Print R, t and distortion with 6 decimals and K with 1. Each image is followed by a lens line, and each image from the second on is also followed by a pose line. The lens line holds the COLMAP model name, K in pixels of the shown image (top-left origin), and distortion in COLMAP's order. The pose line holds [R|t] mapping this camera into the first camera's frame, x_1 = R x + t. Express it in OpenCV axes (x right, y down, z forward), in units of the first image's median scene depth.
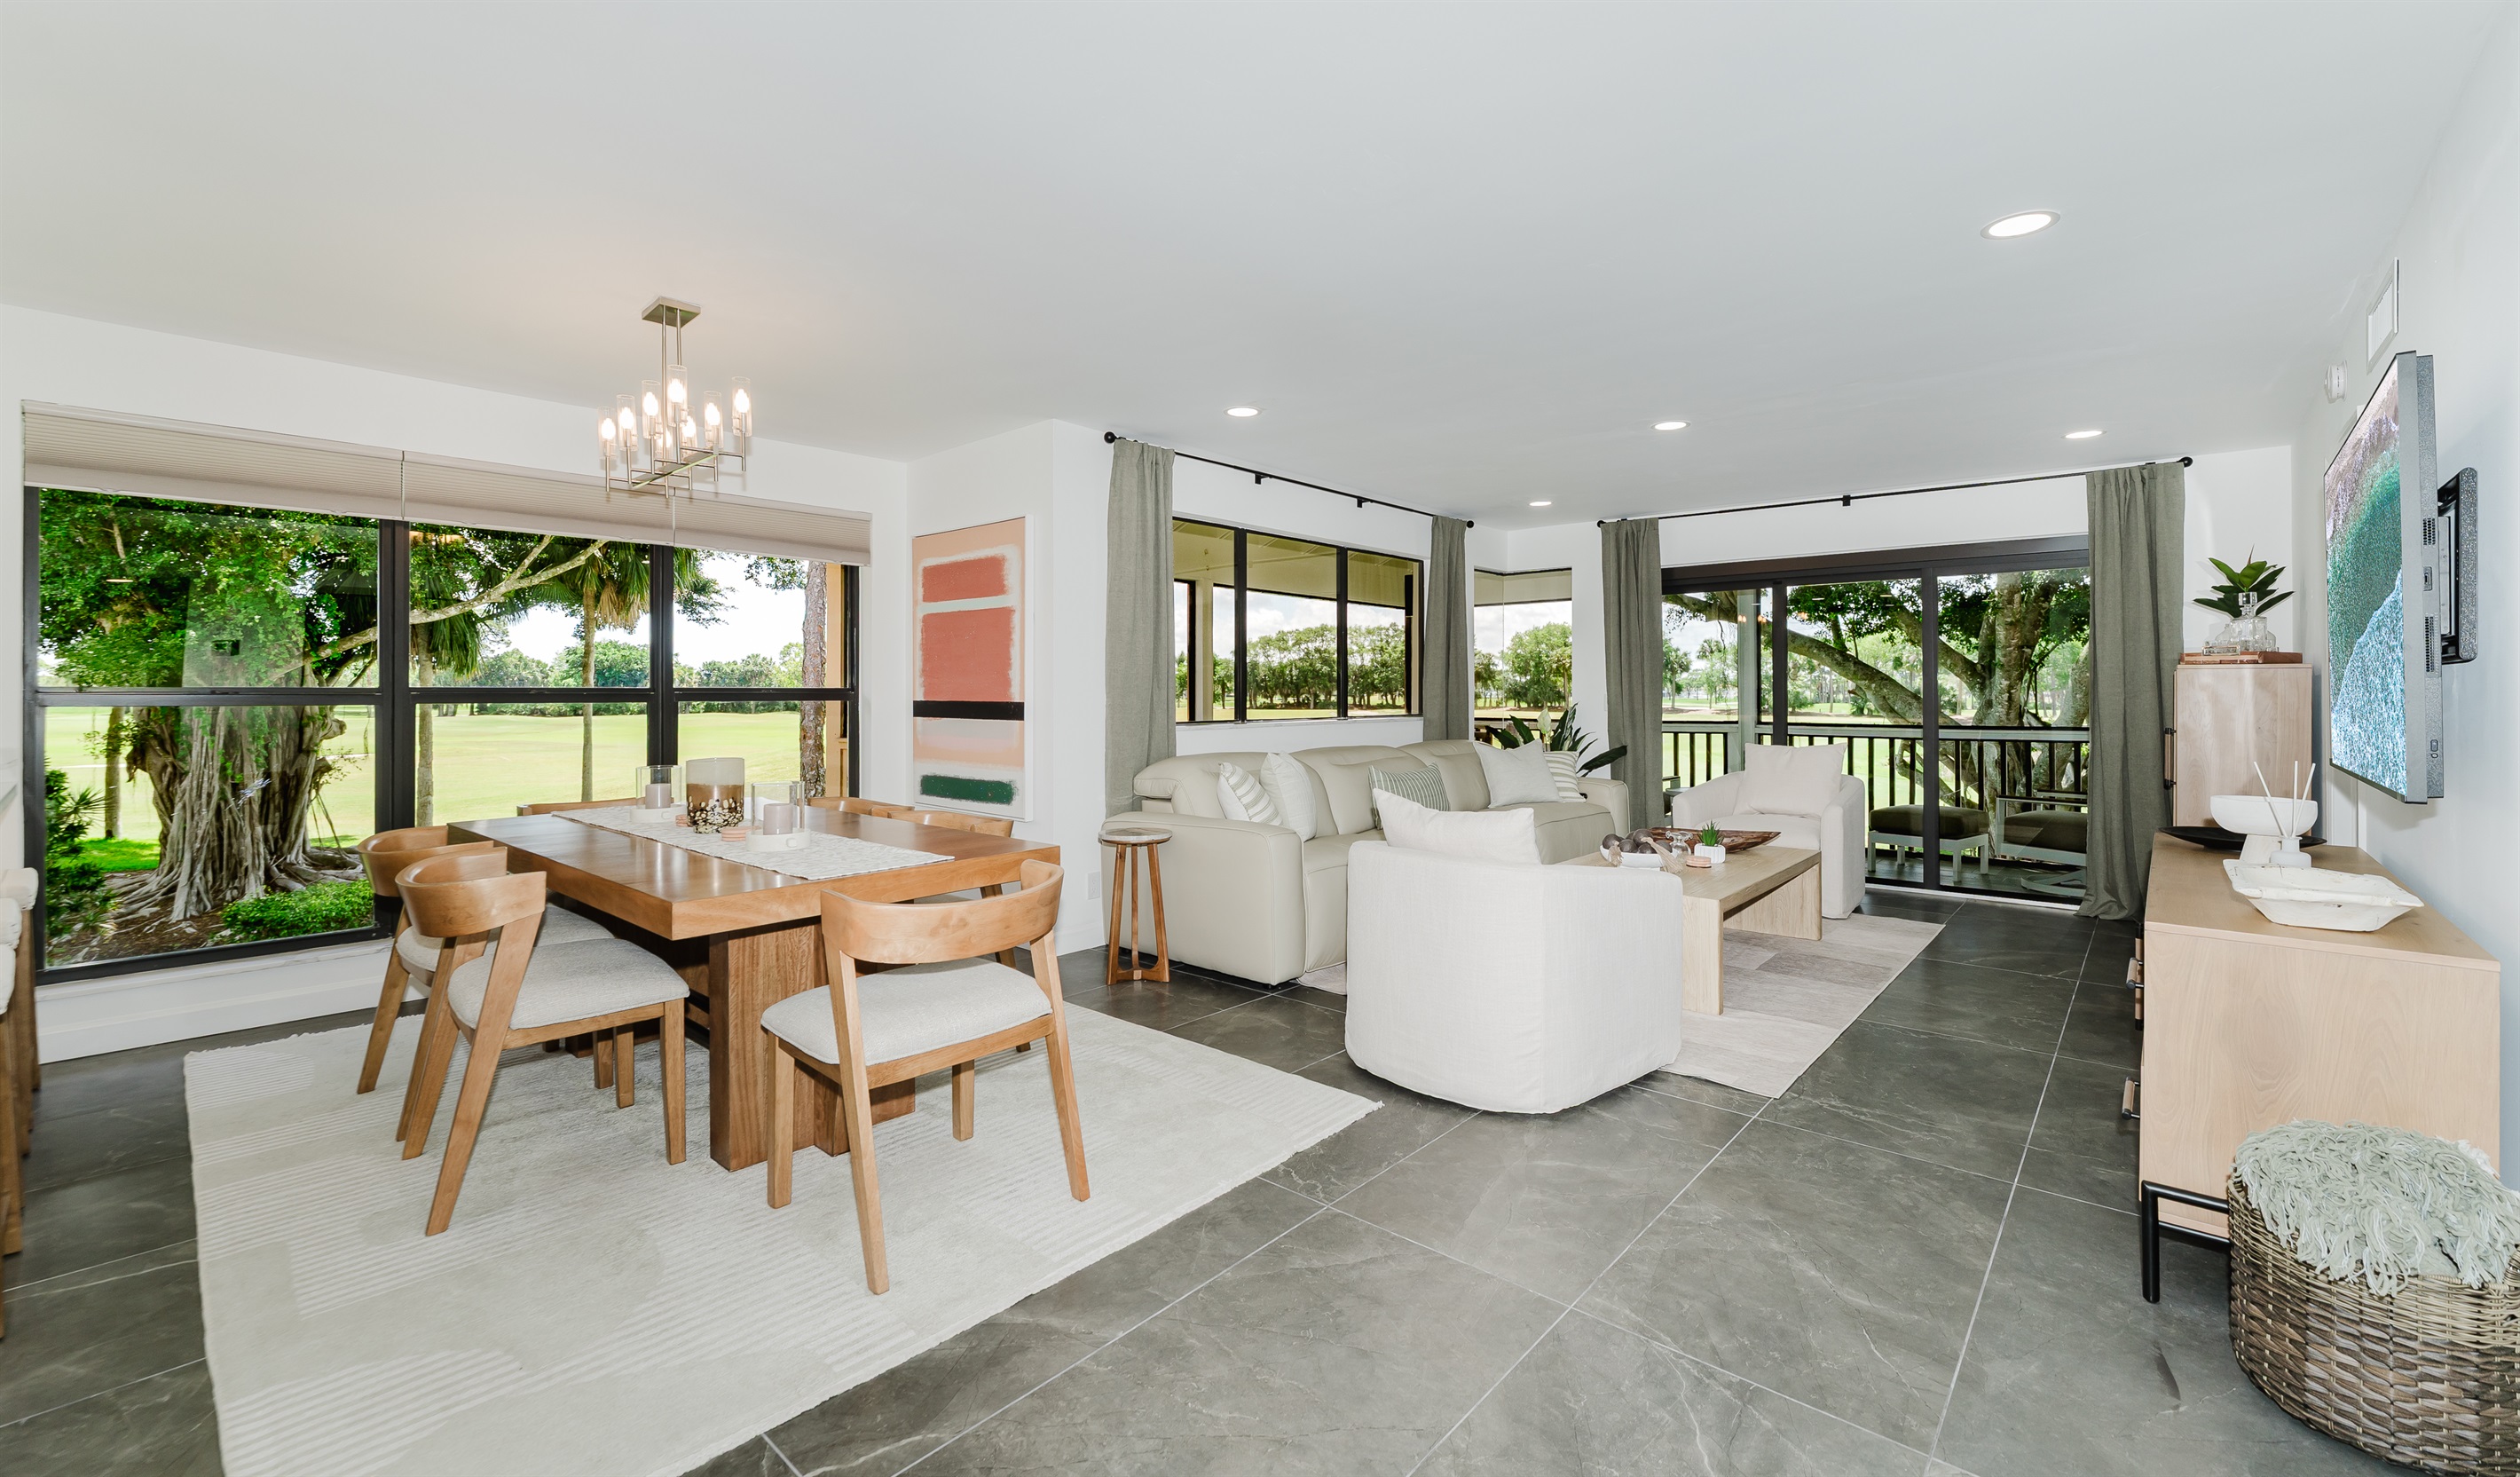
lens RADIAL K [[1039.8, 0, 1240.7], [0, 1039.8, 690.0], [0, 0, 1]] dist [0.000986, -0.000429]
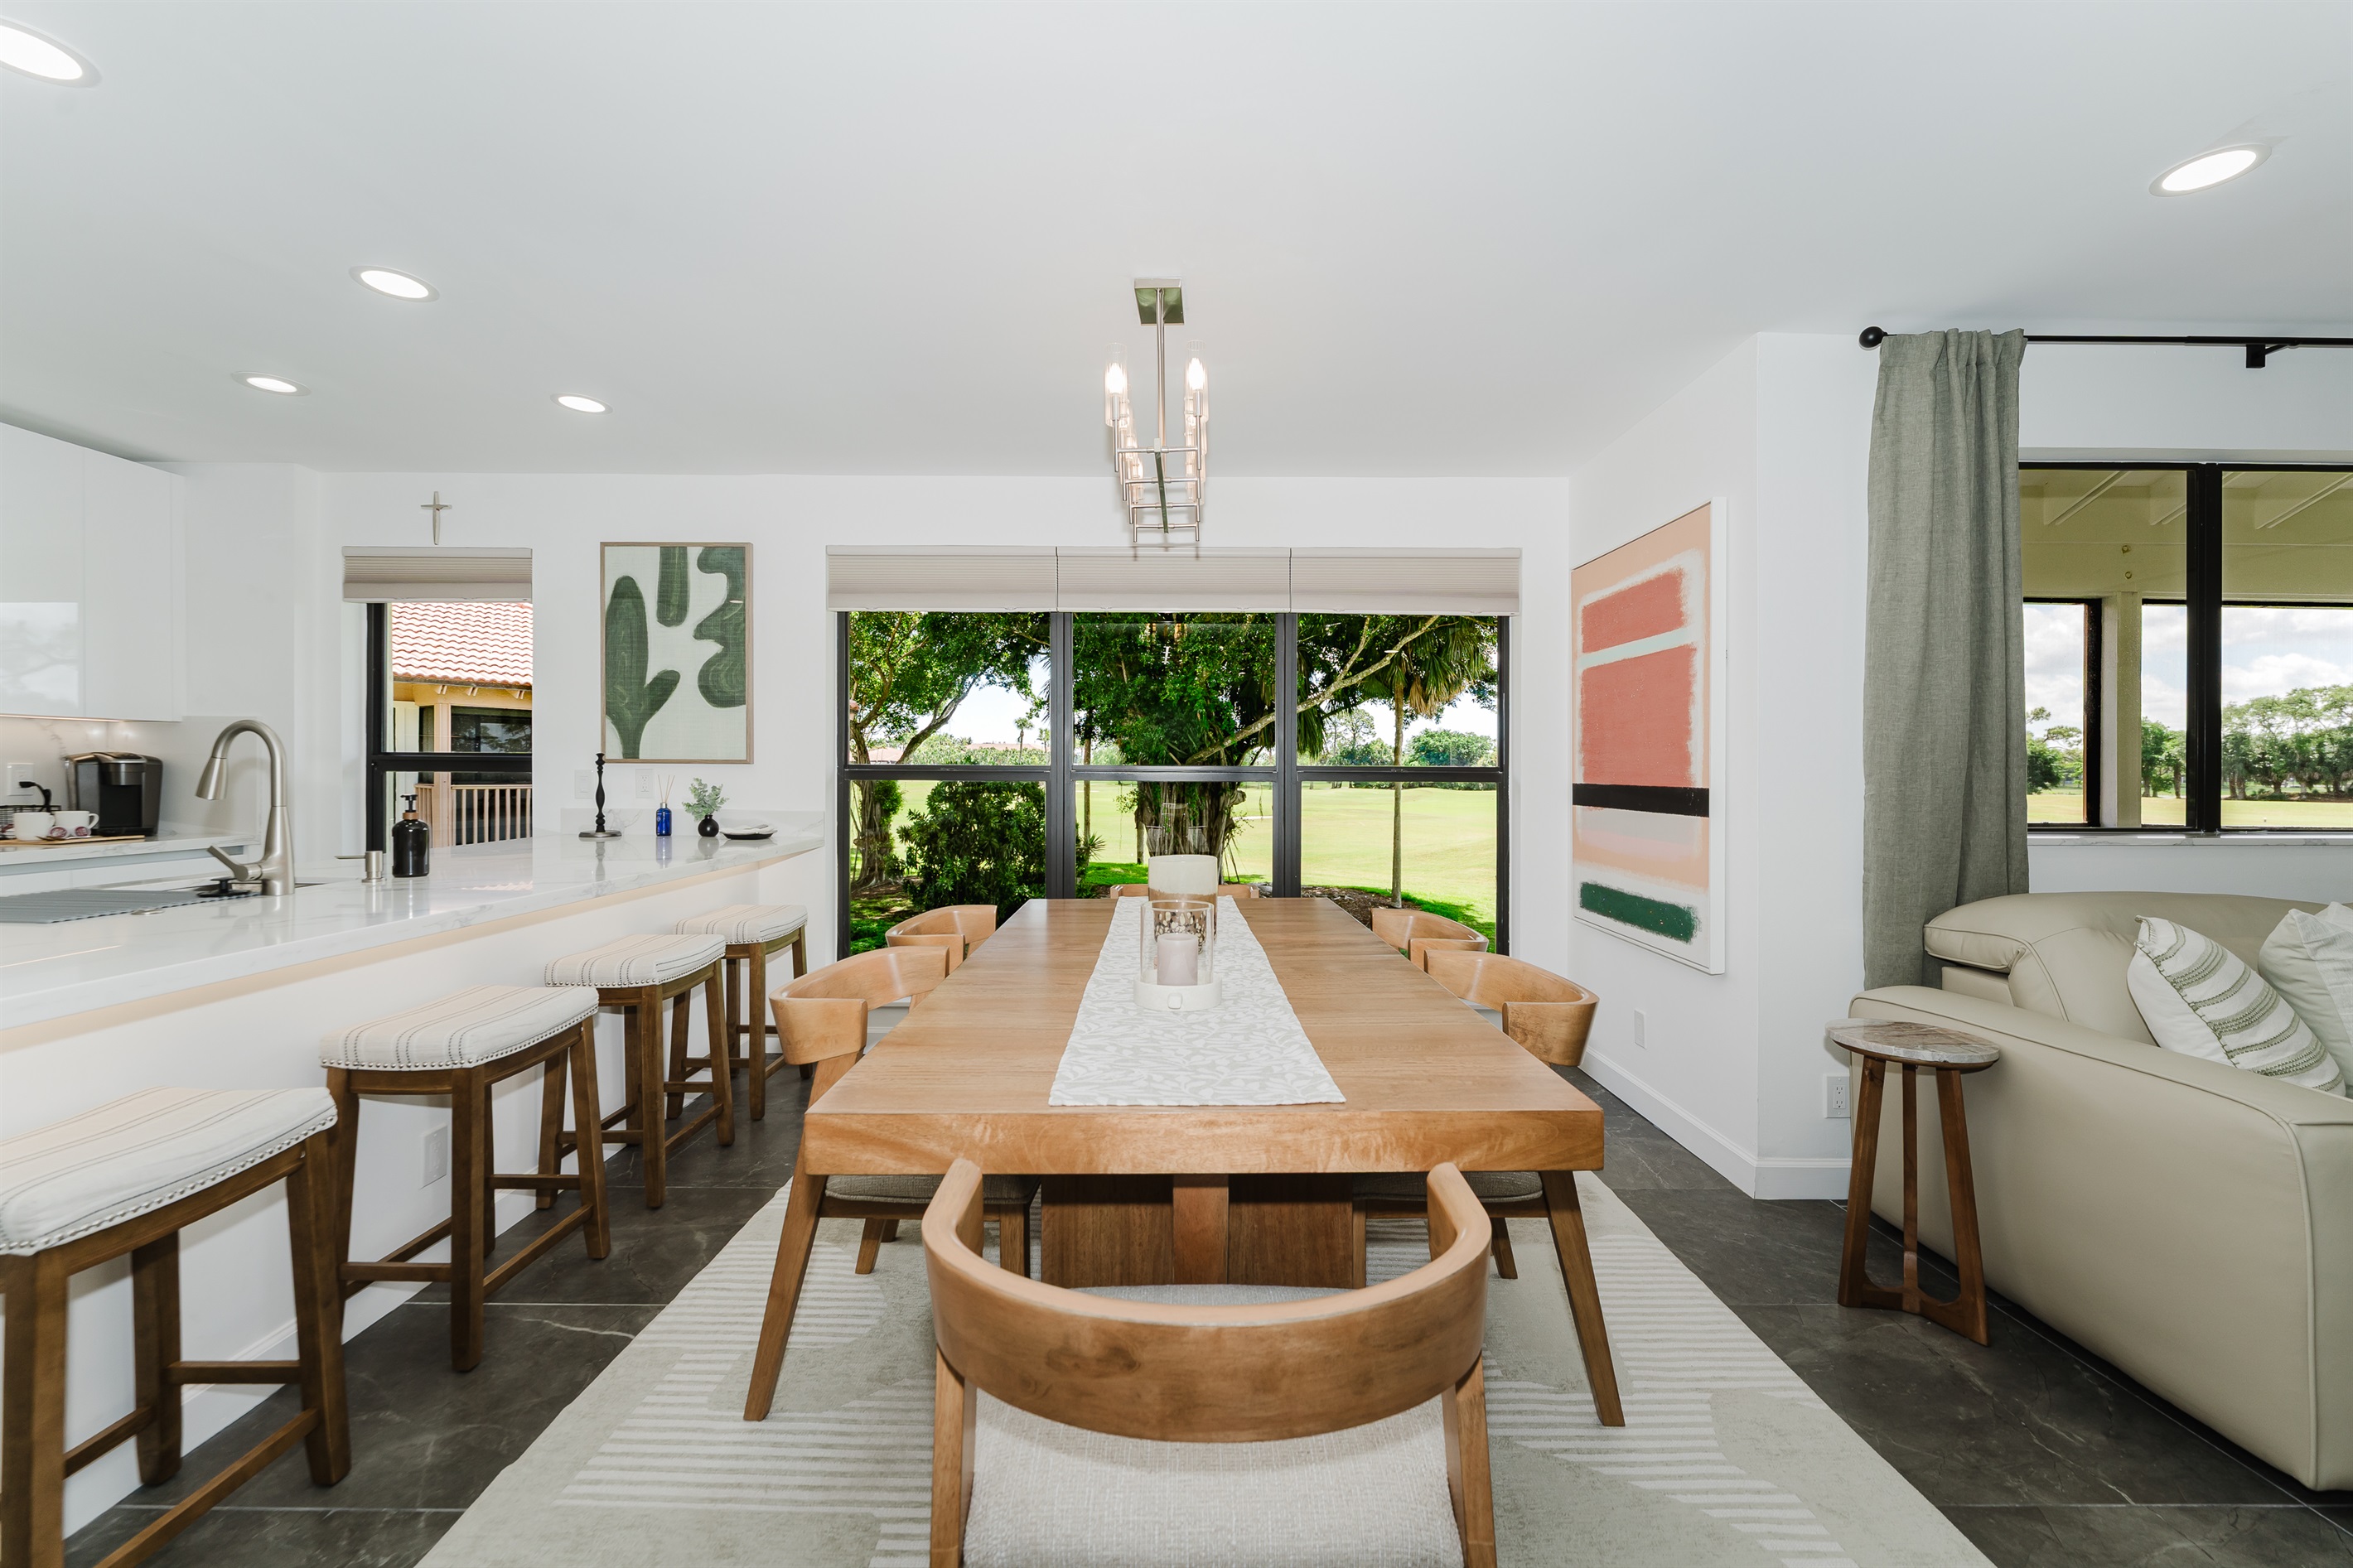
lens RADIAL K [[936.9, 0, 1184.2], [0, 936.9, 769.0], [0, 0, 1]] dist [-0.004338, 0.000482]
pose [[0.671739, 0.002557, -0.740783, 0.003097], [-0.004281, 0.999991, -0.000430, 0.000982], [0.740775, 0.003460, 0.671744, 0.327321]]
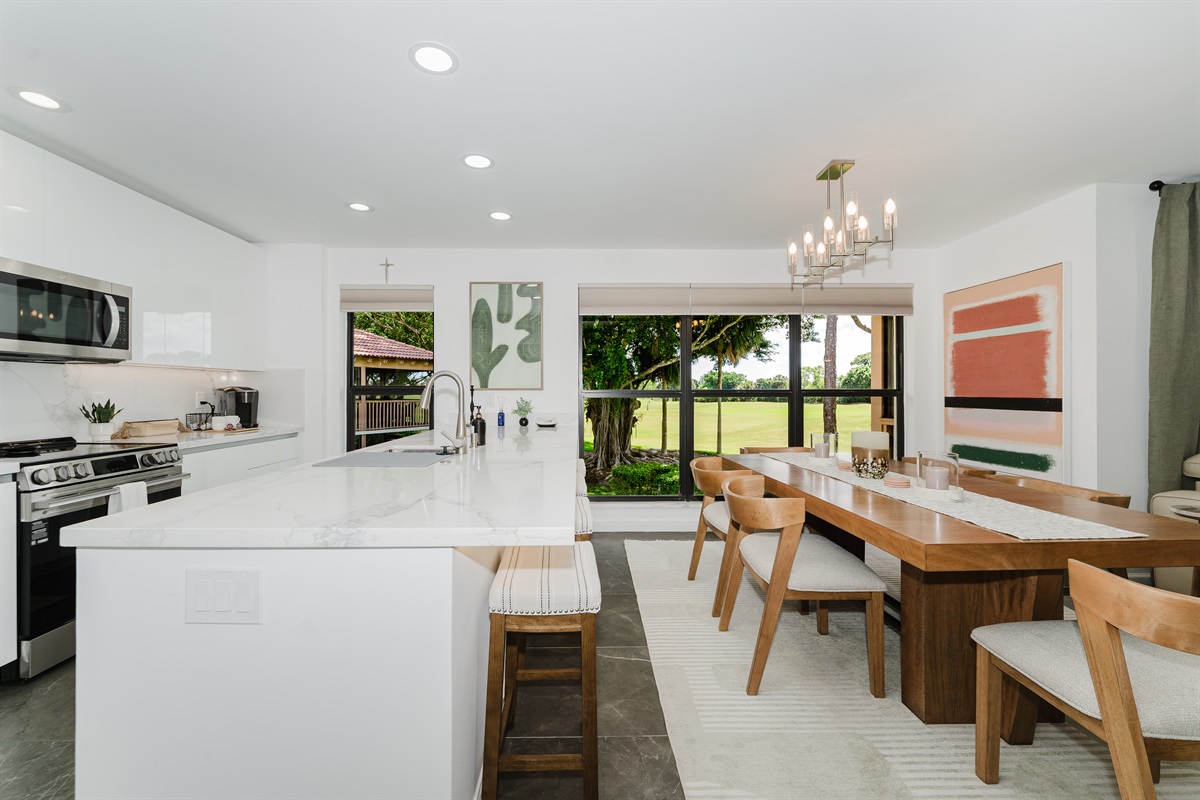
lens RADIAL K [[477.9, 0, 580.4], [0, 477.9, 389.7], [0, 0, 1]] dist [-0.004338, 0.000482]
pose [[0.681356, -0.005545, -0.731931, -0.162823], [0.003071, 0.999984, -0.004716, 0.001110], [0.731946, 0.000966, 0.681362, 0.098948]]
